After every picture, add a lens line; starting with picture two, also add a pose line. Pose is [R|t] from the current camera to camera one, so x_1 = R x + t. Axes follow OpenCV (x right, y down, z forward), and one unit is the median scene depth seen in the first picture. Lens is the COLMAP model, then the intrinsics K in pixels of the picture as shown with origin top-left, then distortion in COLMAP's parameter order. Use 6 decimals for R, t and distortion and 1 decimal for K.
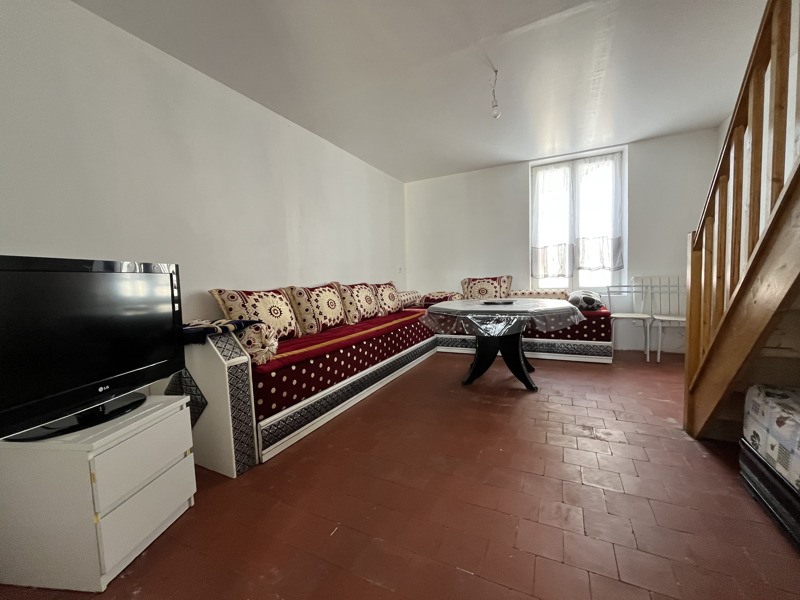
lens RADIAL K [[322.2, 0, 400.1], [0, 322.2, 298.8], [0, 0, 1]] dist [-0.001347, -0.000086]
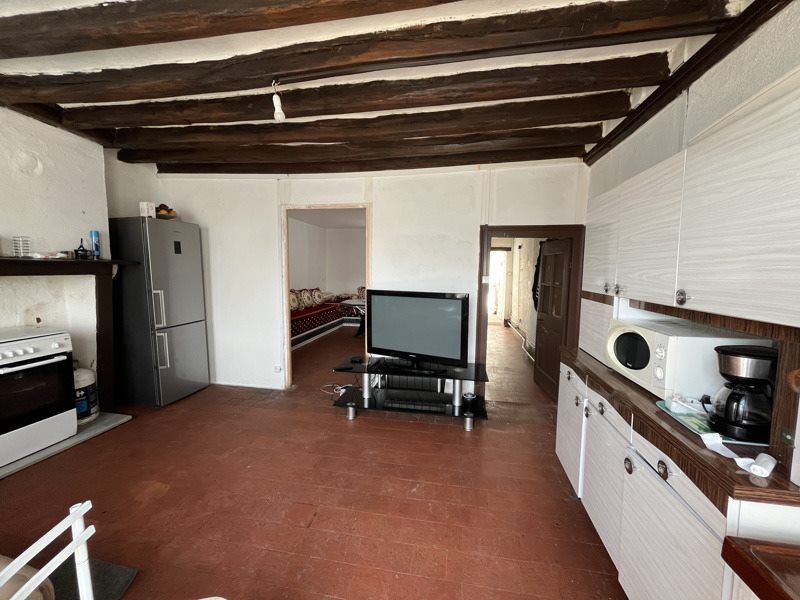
lens RADIAL K [[322.2, 0, 401.3], [0, 322.2, 299.6], [0, 0, 1]] dist [-0.001347, -0.000086]
pose [[0.955888, 0.020920, 0.292986, -0.119510], [-0.027444, 0.999458, 0.018173, -0.034236], [-0.292447, -0.025412, 0.955944, -0.914259]]
